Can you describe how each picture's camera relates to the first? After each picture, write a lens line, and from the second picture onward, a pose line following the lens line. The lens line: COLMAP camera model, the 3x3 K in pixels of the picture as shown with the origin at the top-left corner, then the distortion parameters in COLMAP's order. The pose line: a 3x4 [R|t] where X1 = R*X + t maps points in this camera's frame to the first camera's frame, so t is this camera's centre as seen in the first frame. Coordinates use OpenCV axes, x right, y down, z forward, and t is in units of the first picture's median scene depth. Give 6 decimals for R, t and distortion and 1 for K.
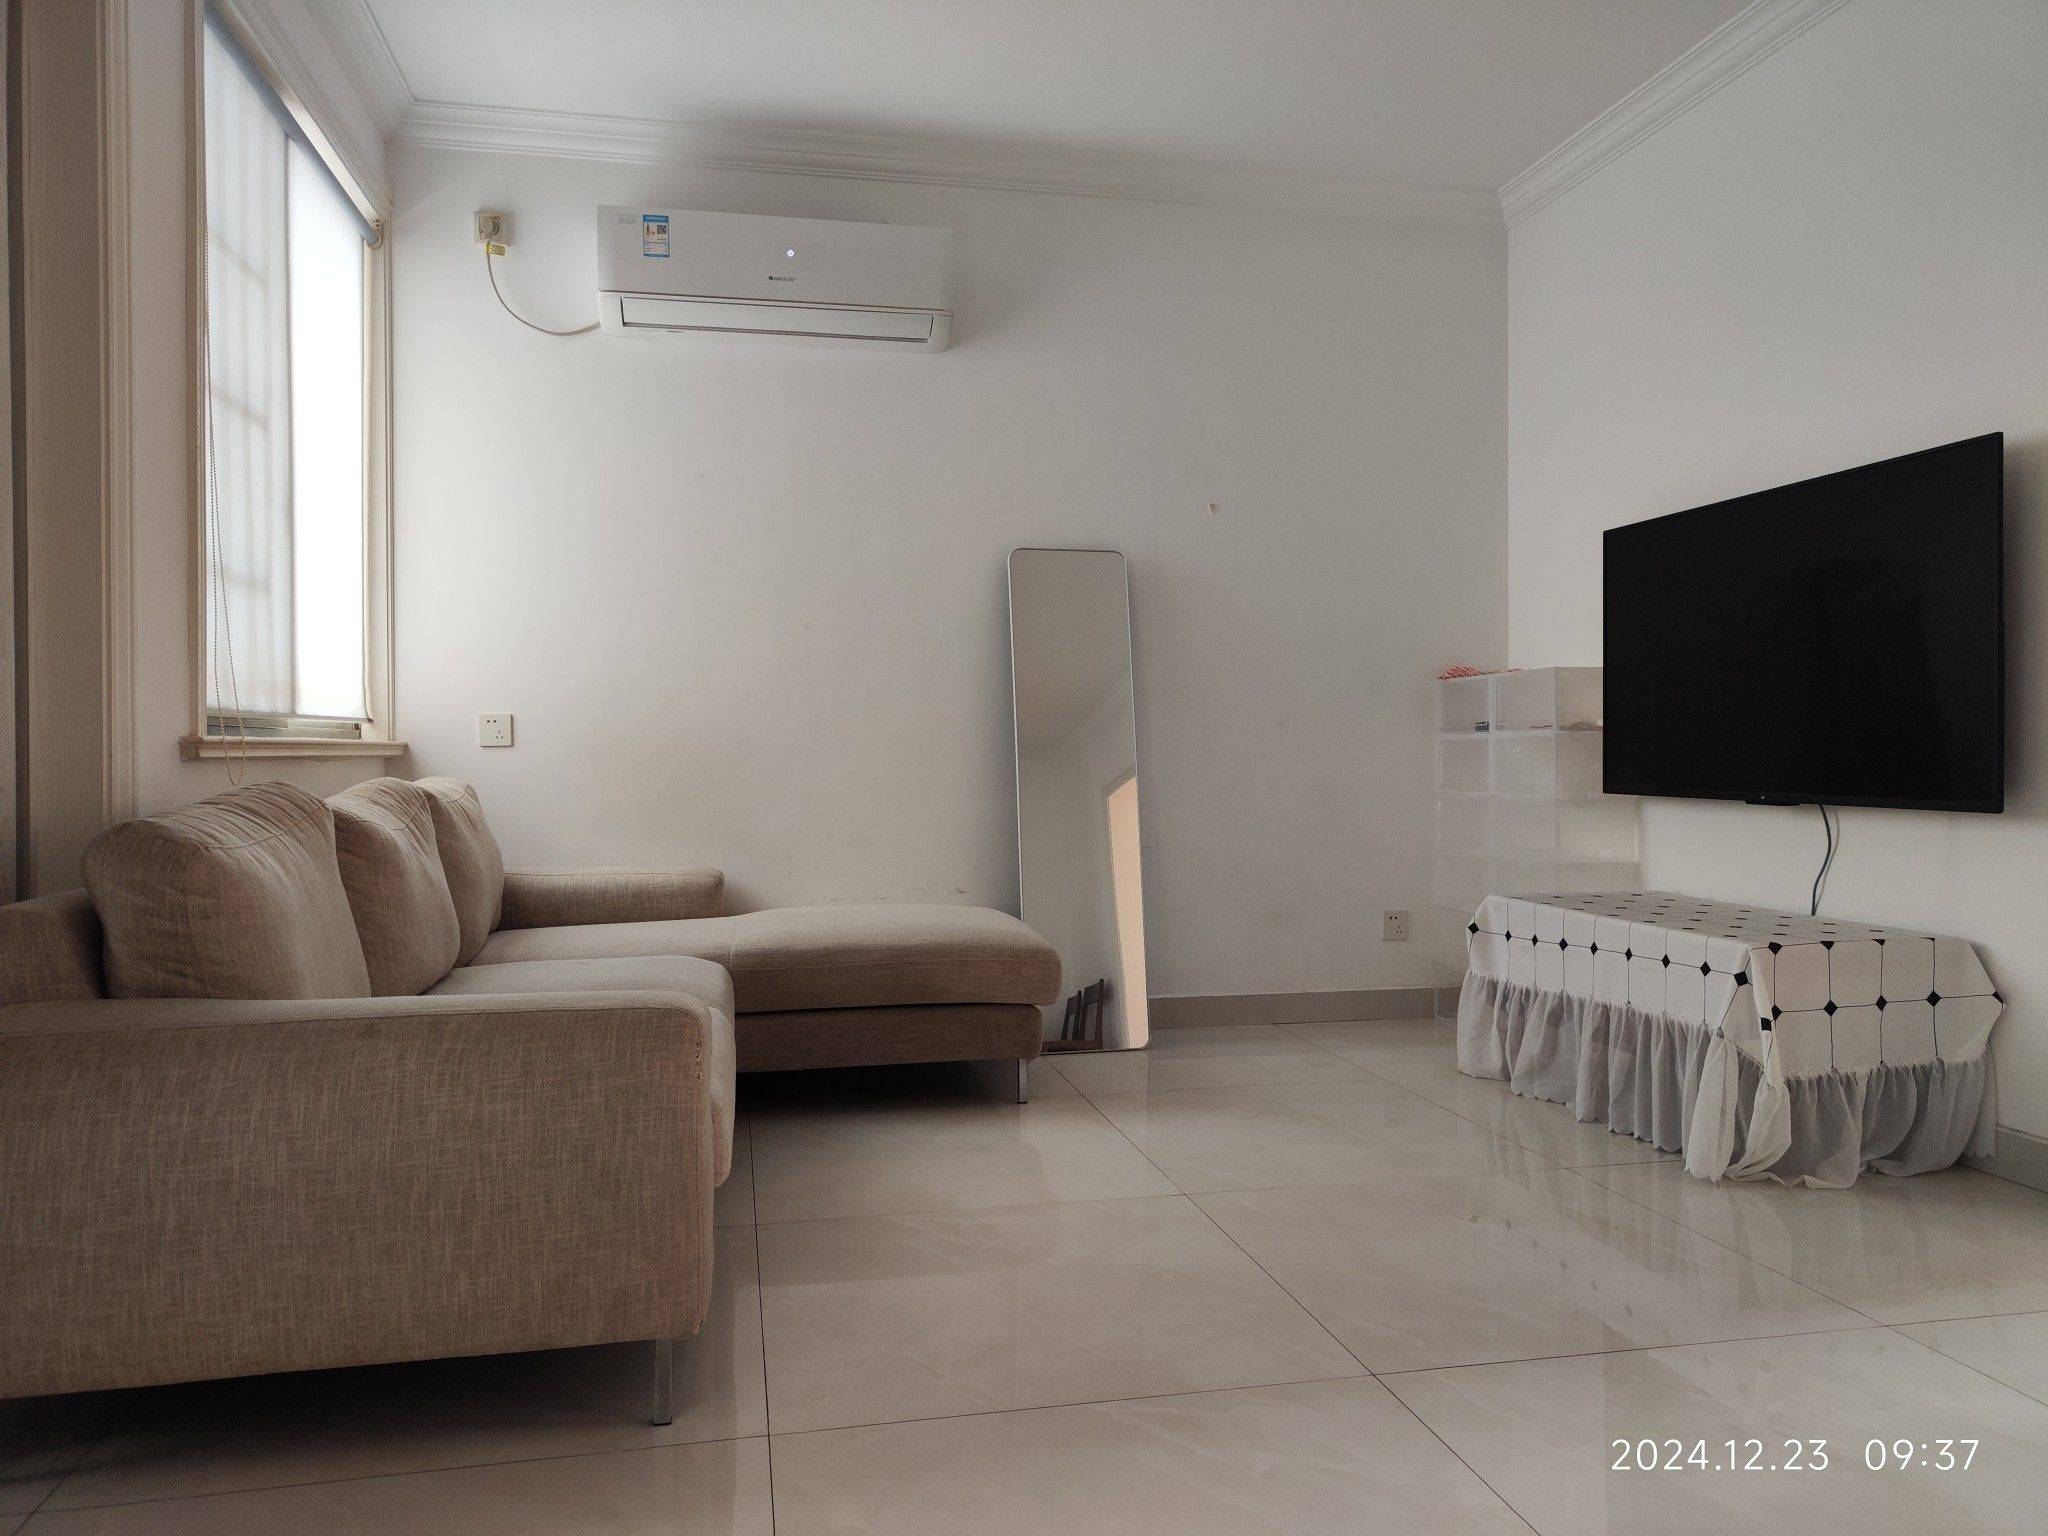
lens RADIAL K [[1410.7, 0, 1027.1], [0, 1410.7, 765.4], [0, 0, 1]] dist [-0.000875, -0.000139]
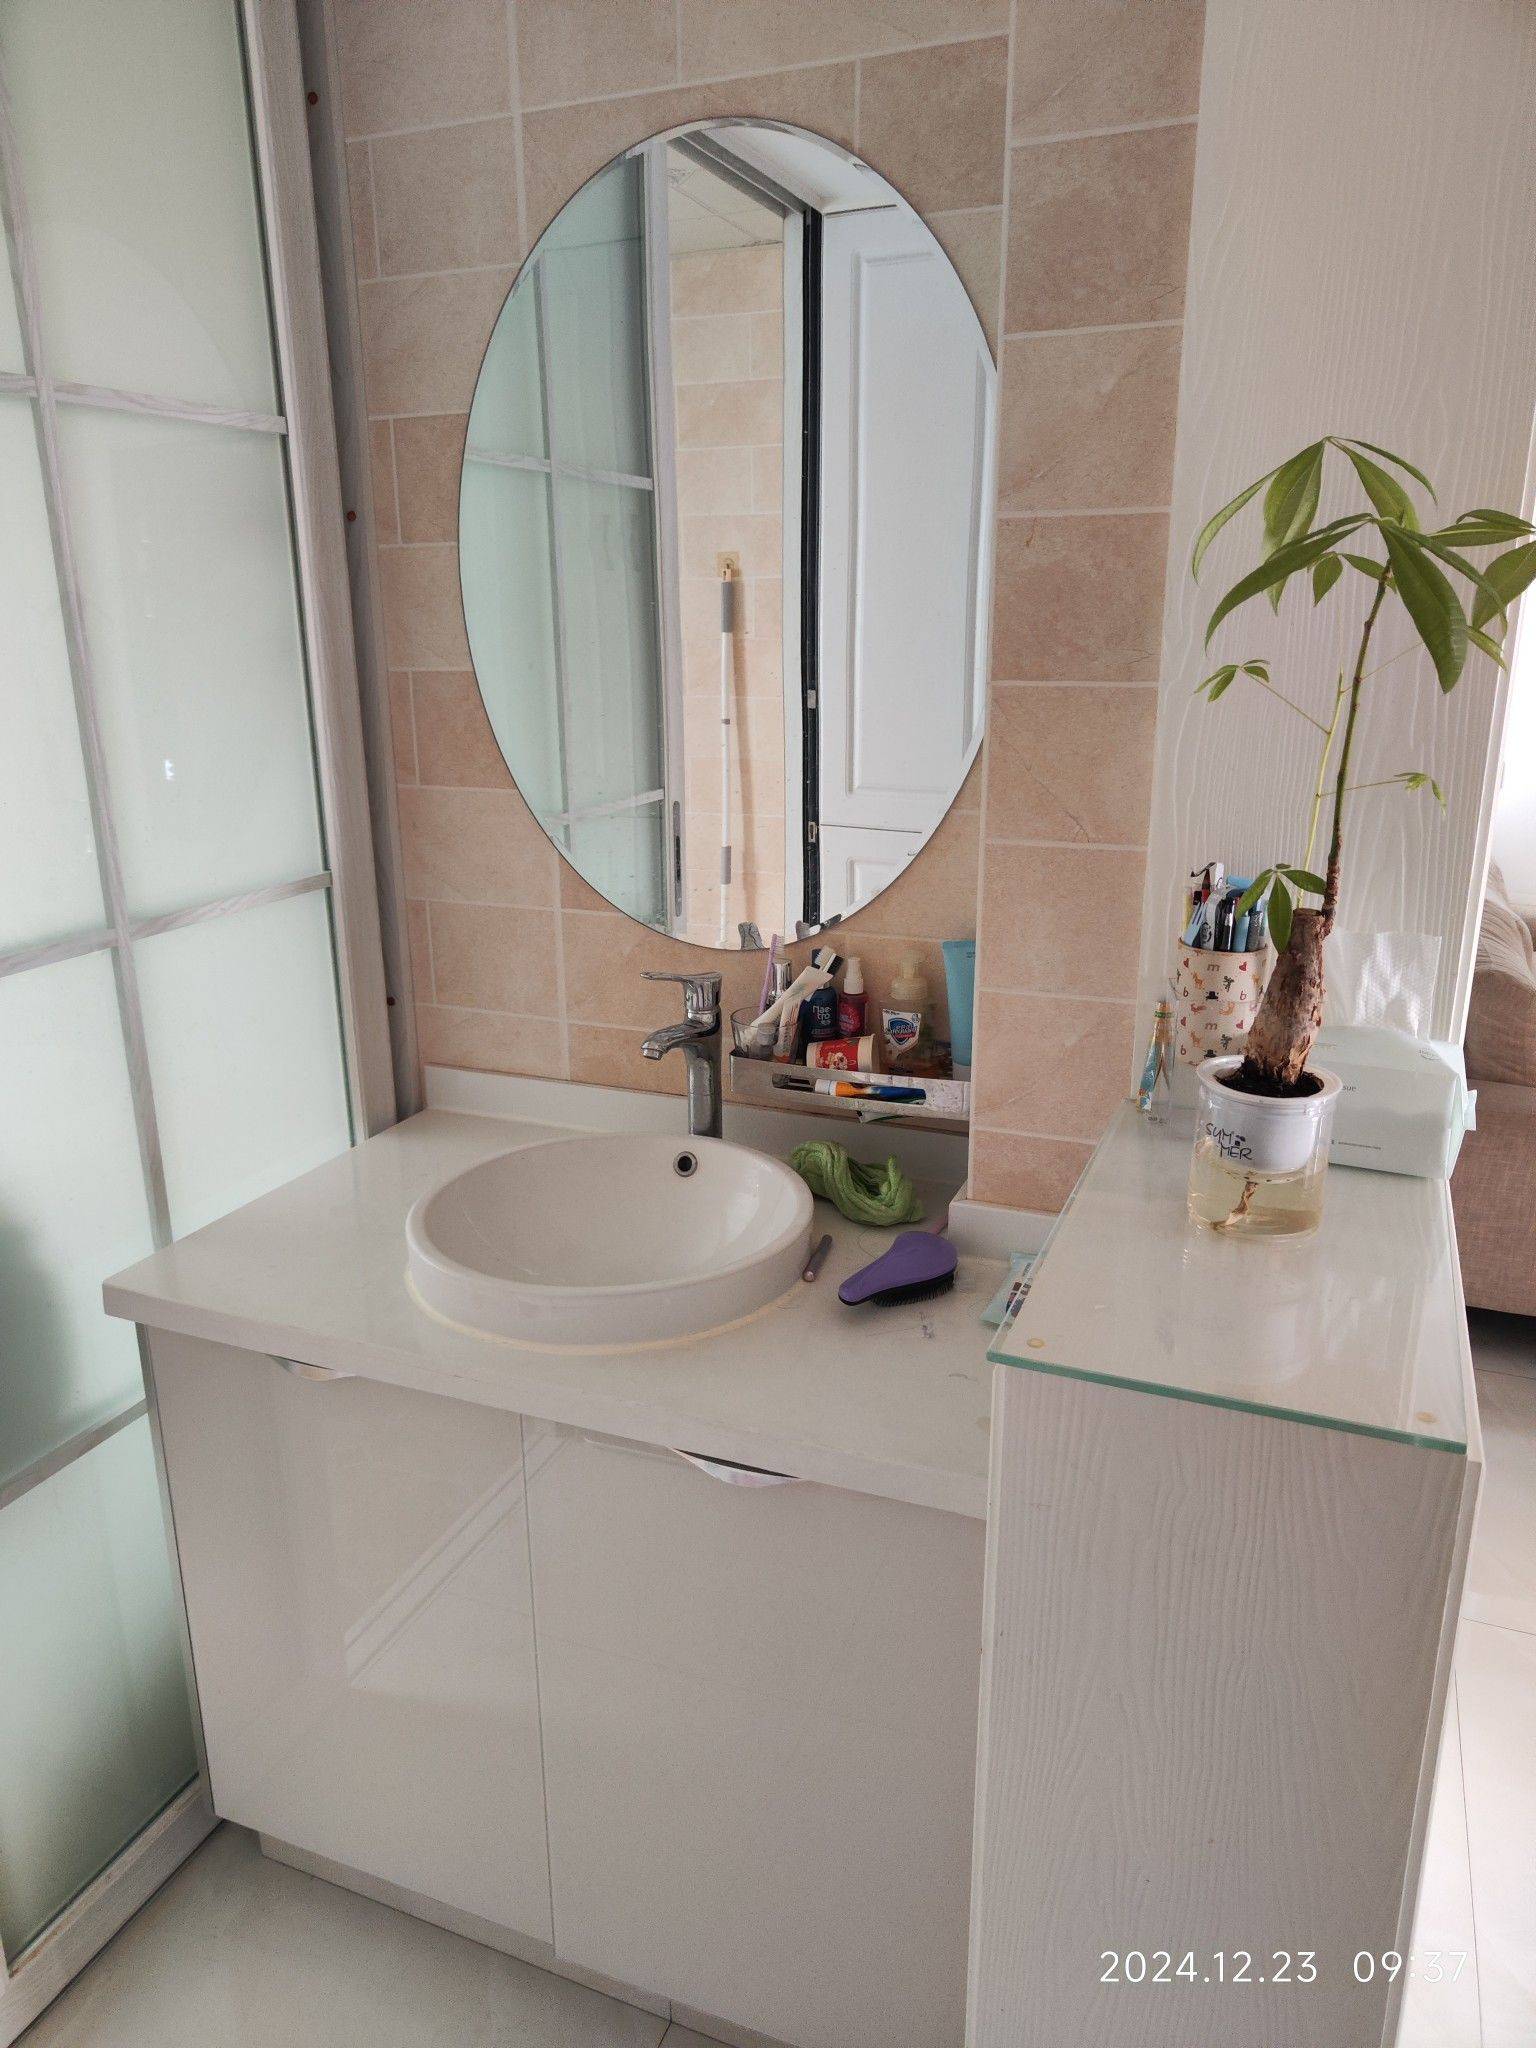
lens RADIAL K [[1410.7, 0, 764.5], [0, 1410.7, 1024.8], [0, 0, 1]] dist [-0.000875, -0.000139]
pose [[0.823542, 0.157191, -0.545040, -0.355671], [0.001334, 0.960299, 0.278968, -0.278671], [0.567253, -0.230469, 0.790638, -0.581805]]
